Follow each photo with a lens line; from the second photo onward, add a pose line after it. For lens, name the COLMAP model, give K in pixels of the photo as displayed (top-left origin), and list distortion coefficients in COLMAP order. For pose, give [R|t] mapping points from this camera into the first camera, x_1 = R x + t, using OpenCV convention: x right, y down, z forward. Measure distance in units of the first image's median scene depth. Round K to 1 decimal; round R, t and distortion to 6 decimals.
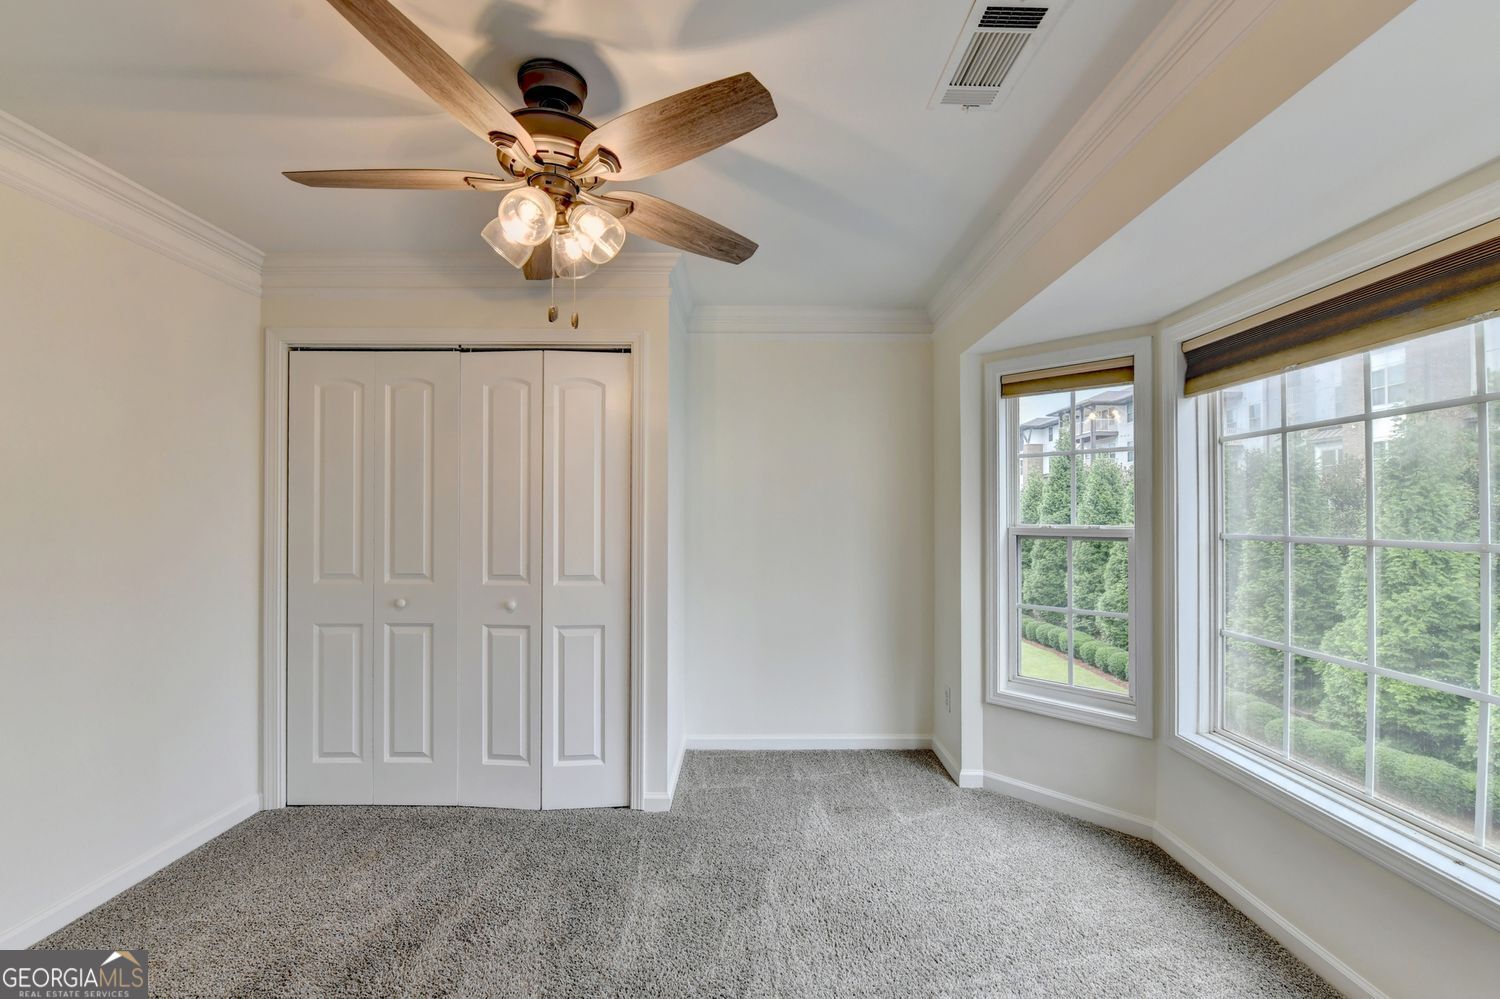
lens RADIAL K [[624.1, 0, 760.9], [0, 624.1, 526.0], [0, 0, 1]] dist [-0.006926, -0.001180]
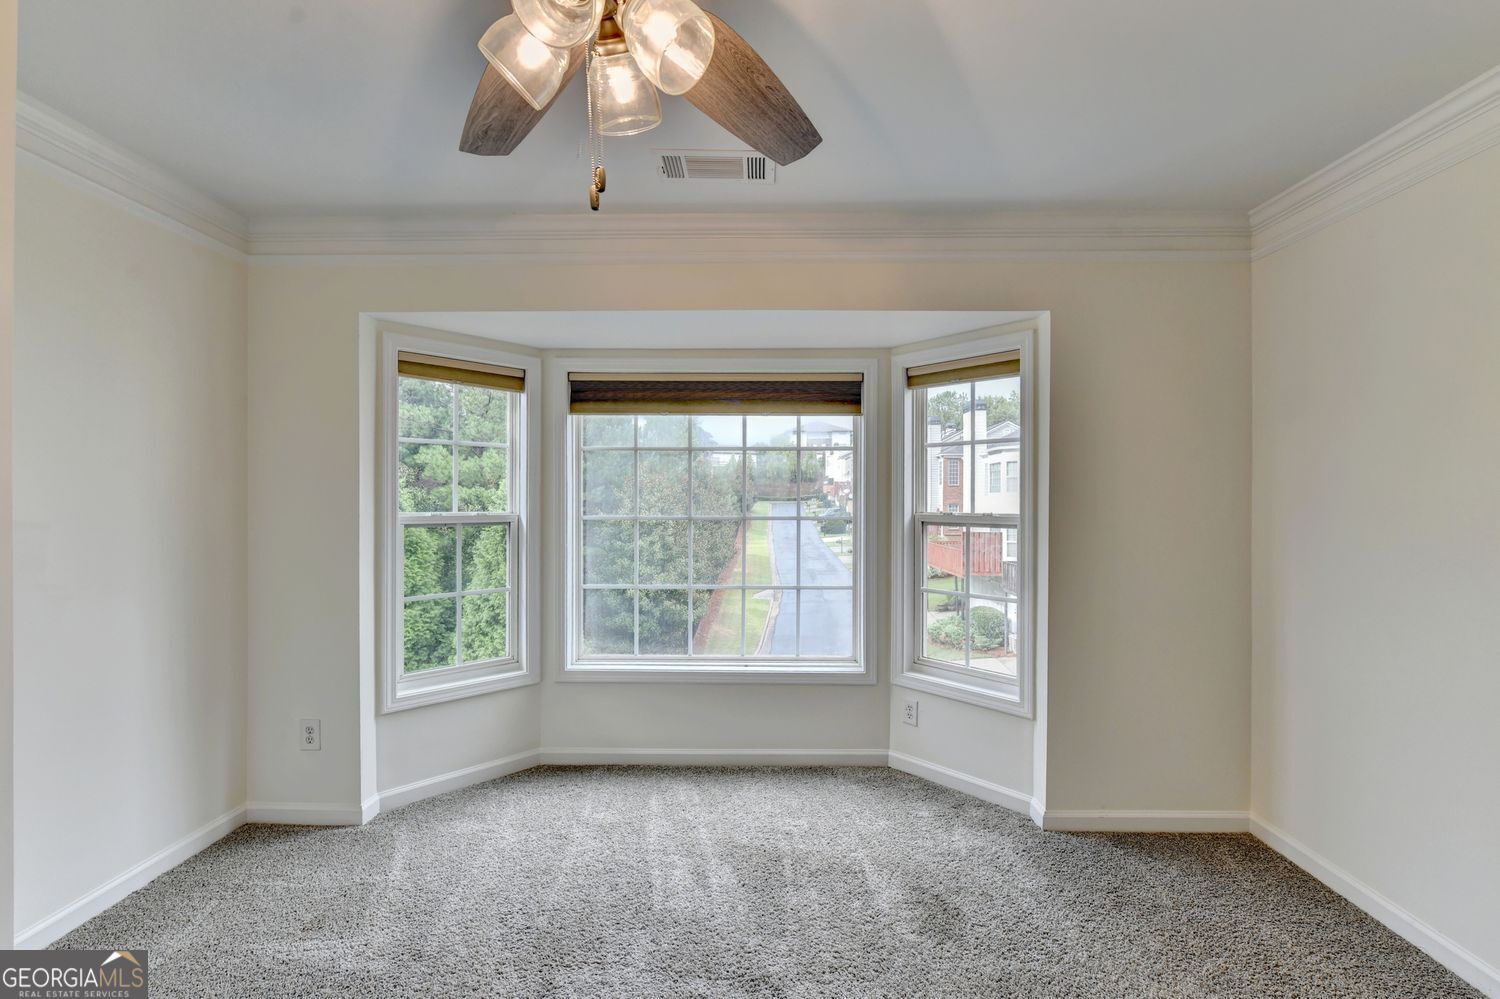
lens RADIAL K [[624.1, 0, 757.8], [0, 624.1, 509.2], [0, 0, 1]] dist [-0.006926, -0.001180]
pose [[0.044734, -0.014861, 0.998888, -0.548842], [0.016179, 0.999769, 0.014150, -0.014103], [-0.998868, 0.015528, 0.044964, 0.467855]]
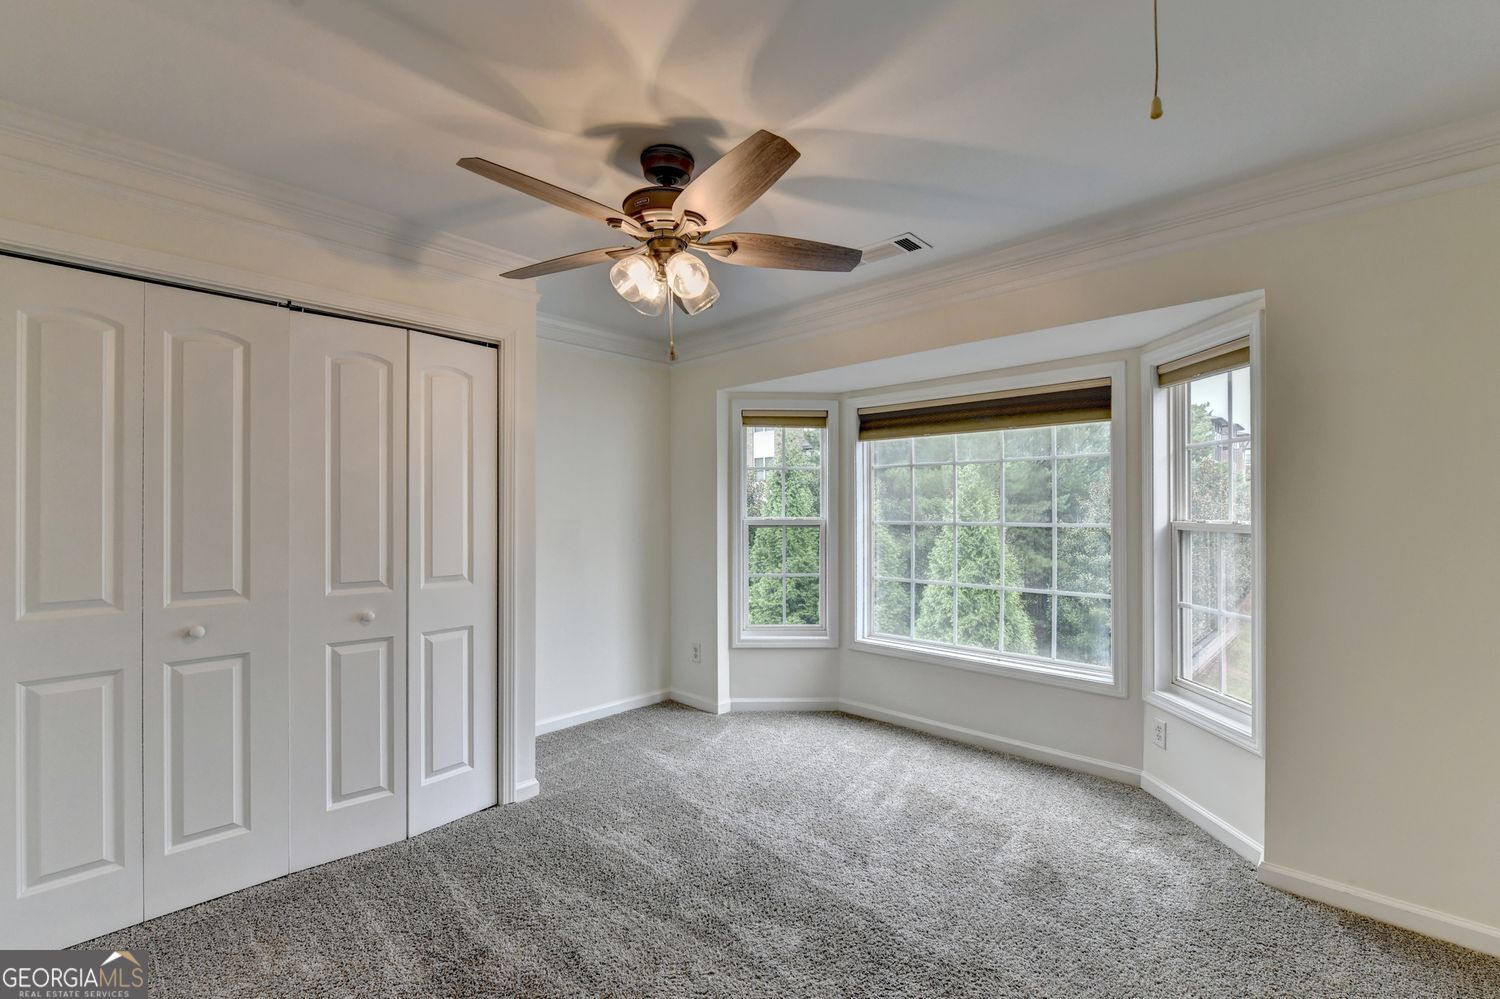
lens RADIAL K [[624.1, 0, 756.4], [0, 624.1, 529.3], [0, 0, 1]] dist [-0.006926, -0.001180]
pose [[0.697940, -0.023416, 0.715774, -0.637953], [0.014273, 0.999722, 0.018787, -0.002379], [-0.716014, -0.002895, 0.698080, 0.008756]]
